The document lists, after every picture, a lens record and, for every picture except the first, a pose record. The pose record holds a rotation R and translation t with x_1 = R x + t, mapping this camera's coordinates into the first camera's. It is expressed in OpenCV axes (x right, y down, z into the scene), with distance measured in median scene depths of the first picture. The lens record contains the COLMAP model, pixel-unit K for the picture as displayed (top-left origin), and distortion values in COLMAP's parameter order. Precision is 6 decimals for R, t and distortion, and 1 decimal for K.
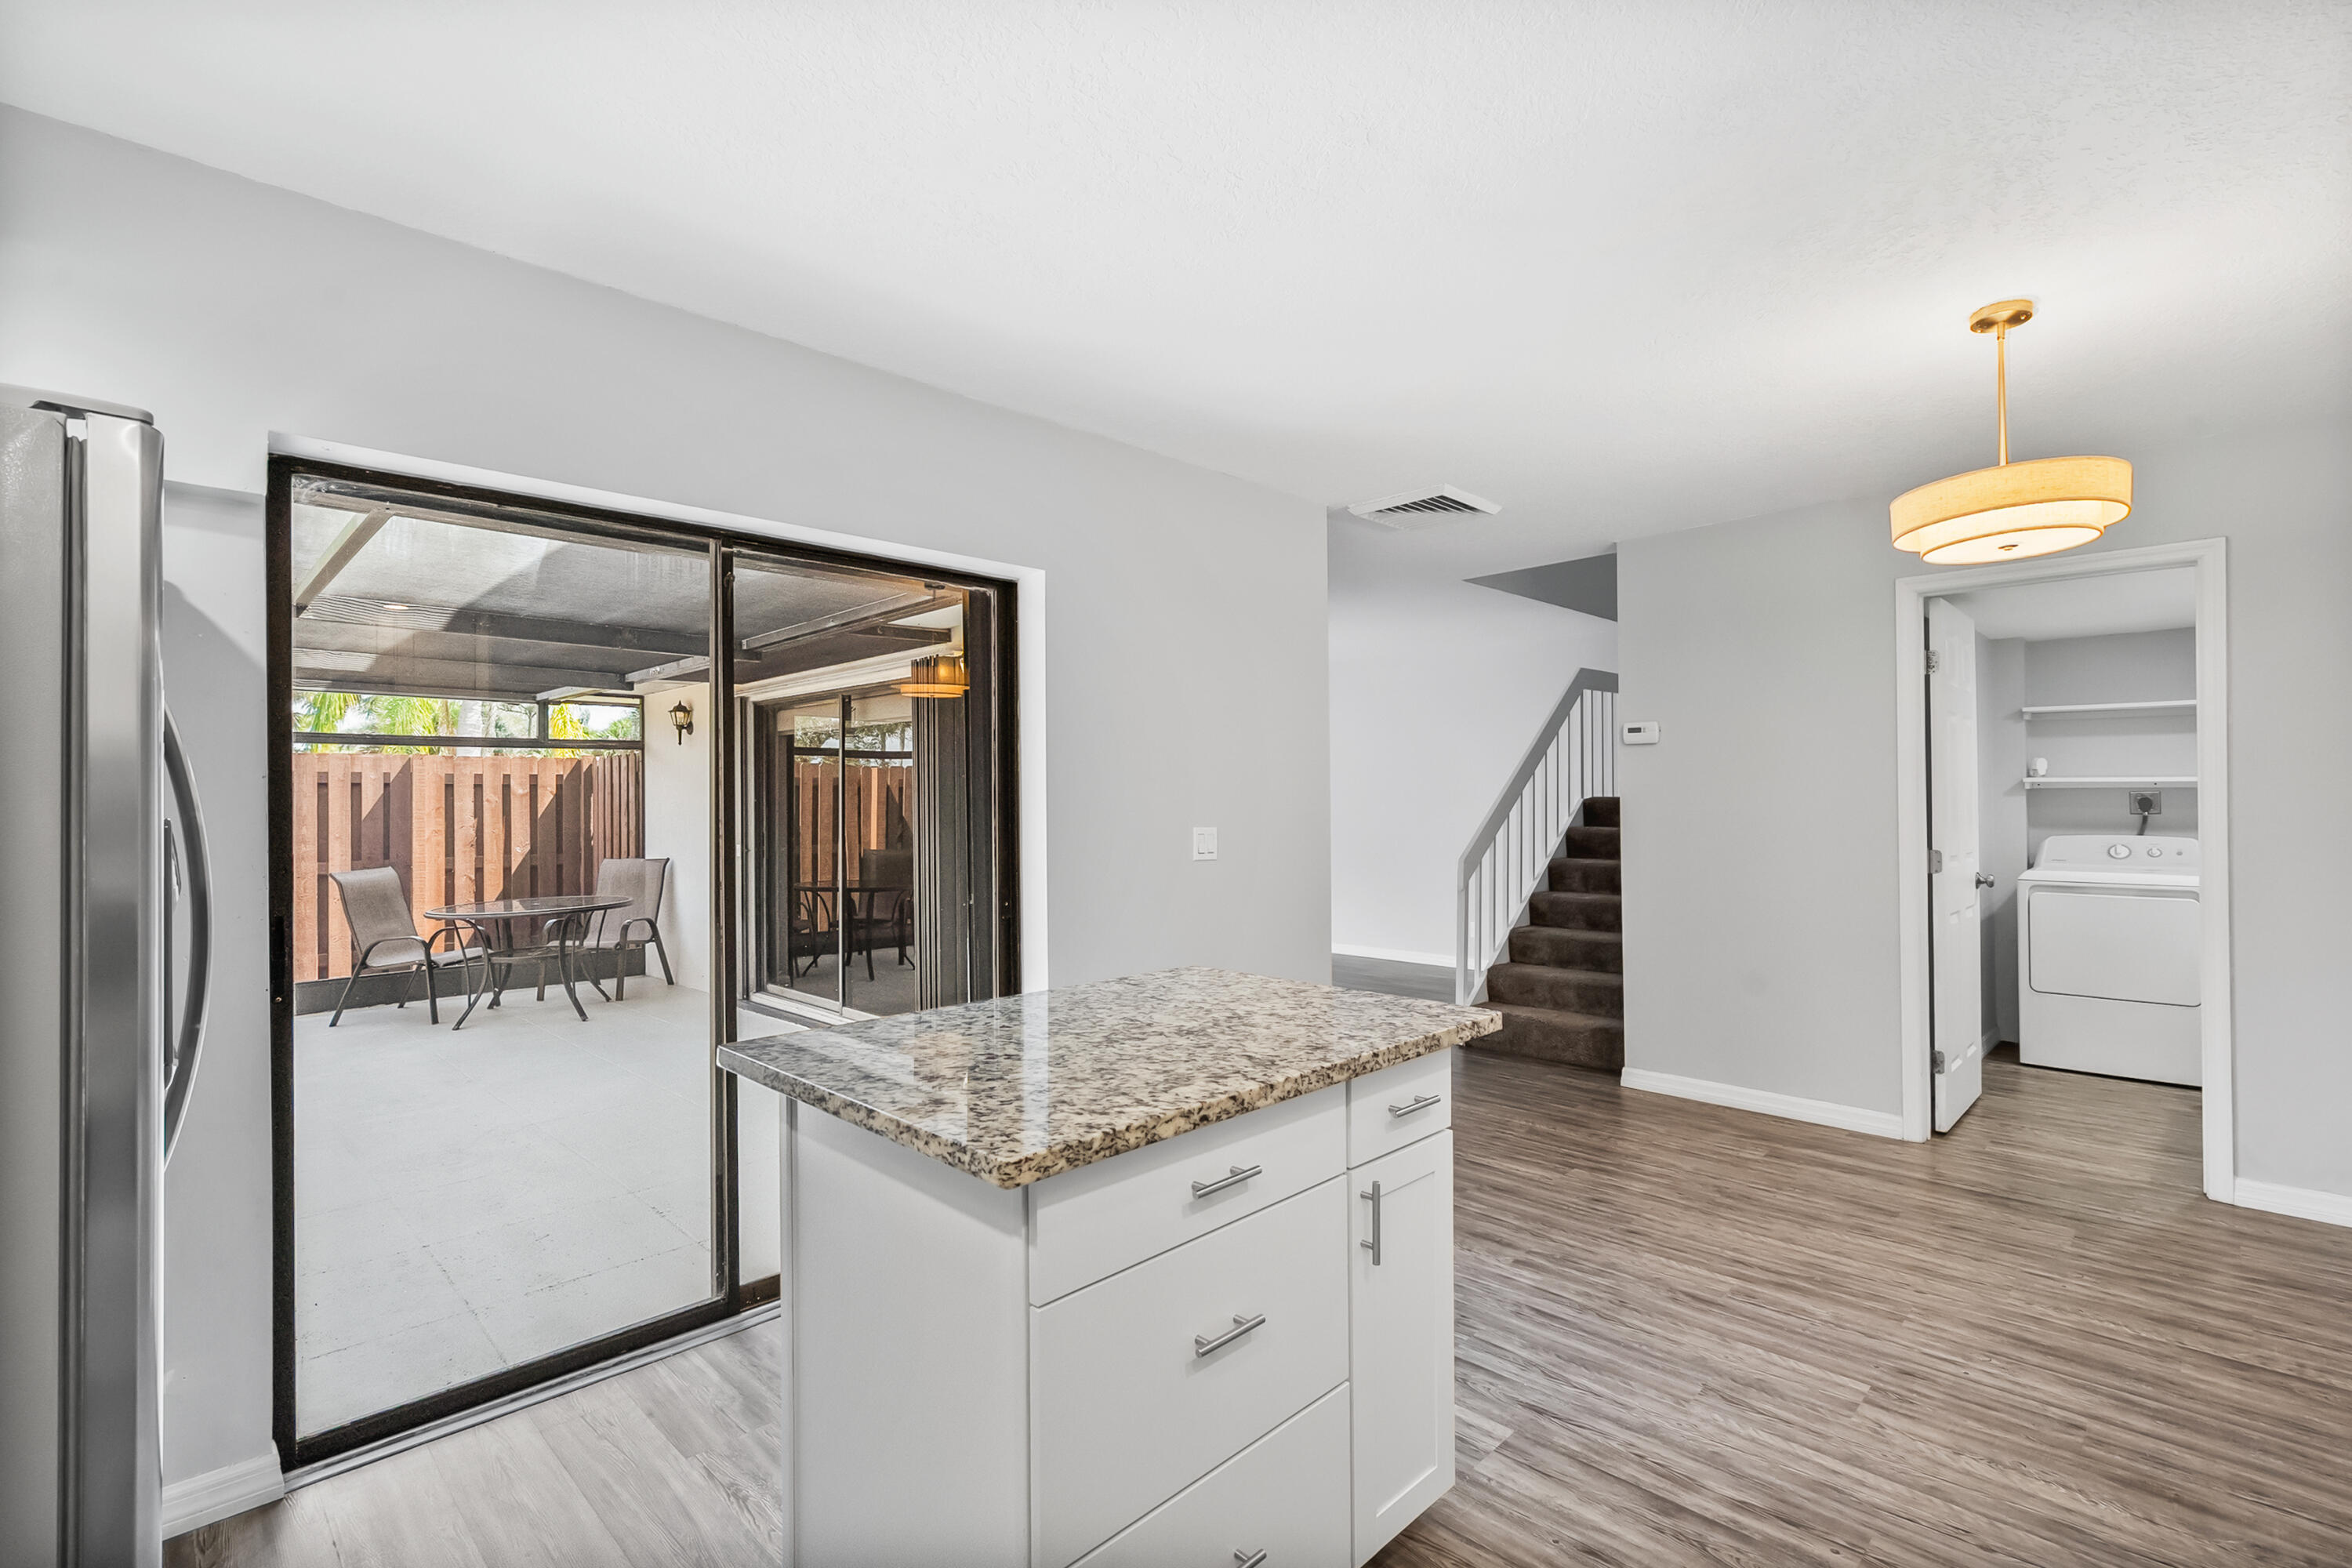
lens RADIAL K [[1066.6, 0, 1176.0], [0, 1066.6, 784.7], [0, 0, 1]] dist [-0.004253, 0.001750]
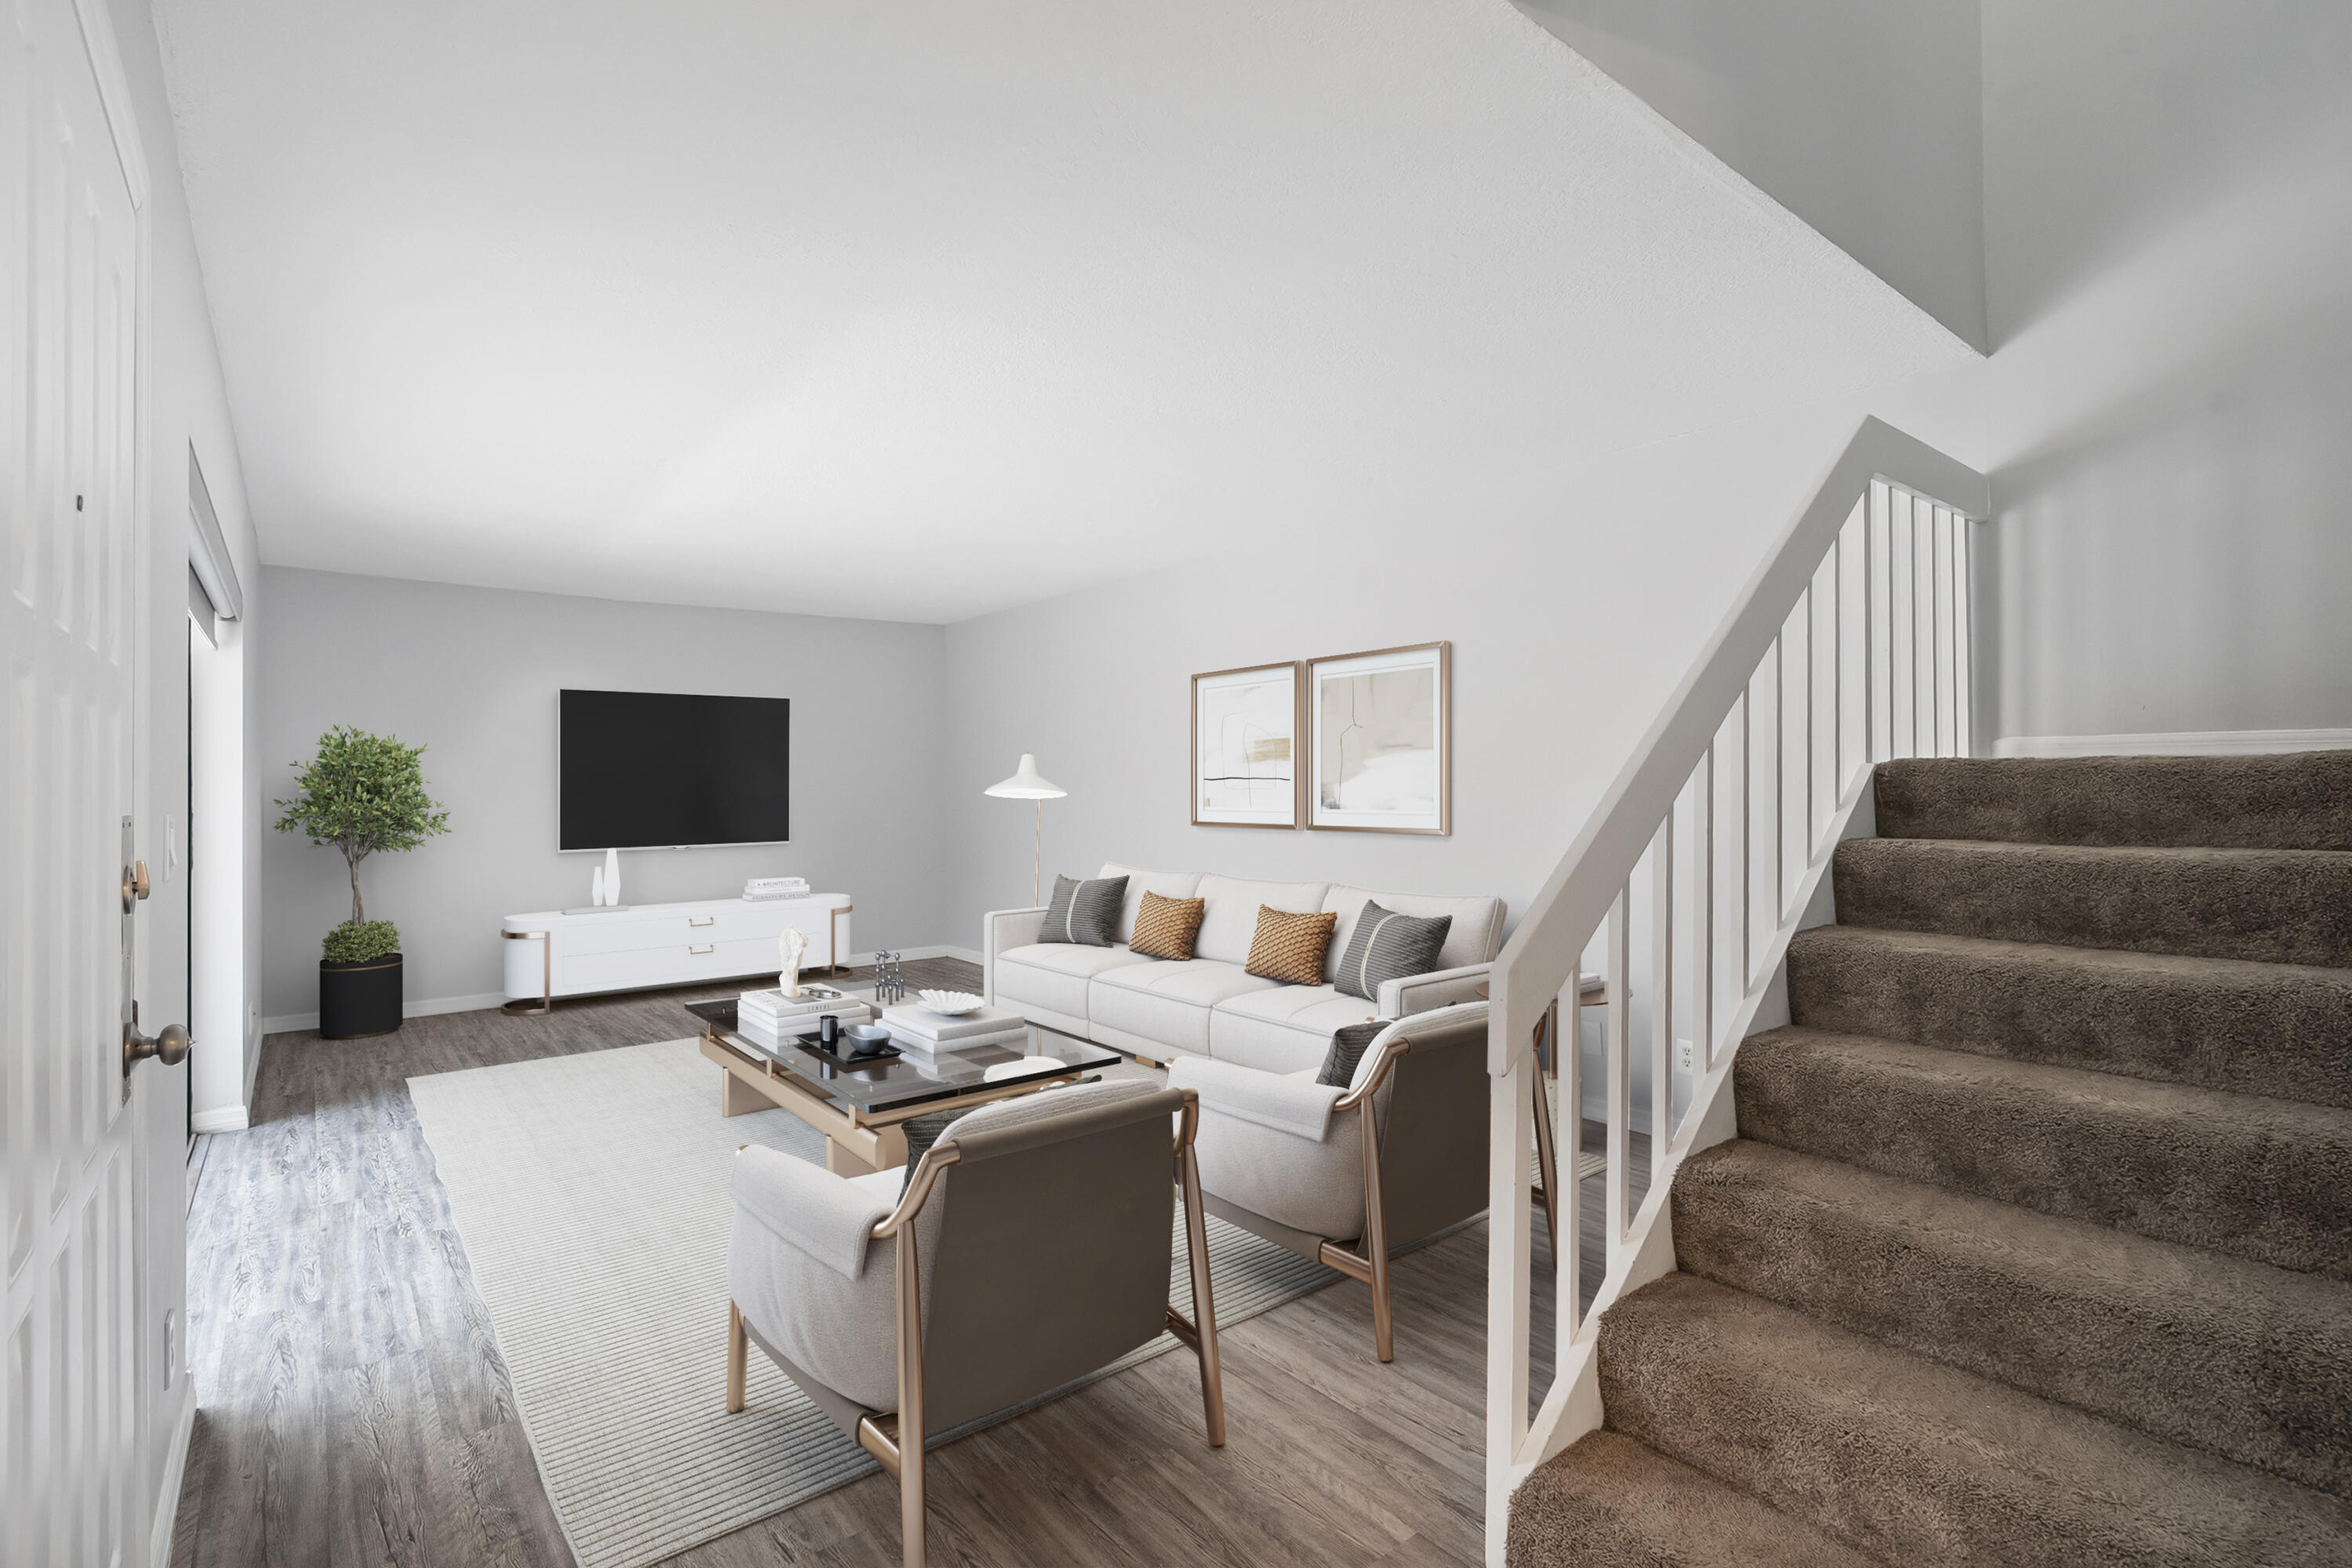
lens RADIAL K [[1066.6, 0, 1180.4], [0, 1066.6, 783.3], [0, 0, 1]] dist [-0.004253, 0.001750]
pose [[0.993394, -0.001370, -0.114746, 0.190264], [0.002119, 0.999977, 0.006411, 0.017382], [0.114734, -0.006612, 0.993374, 0.625269]]
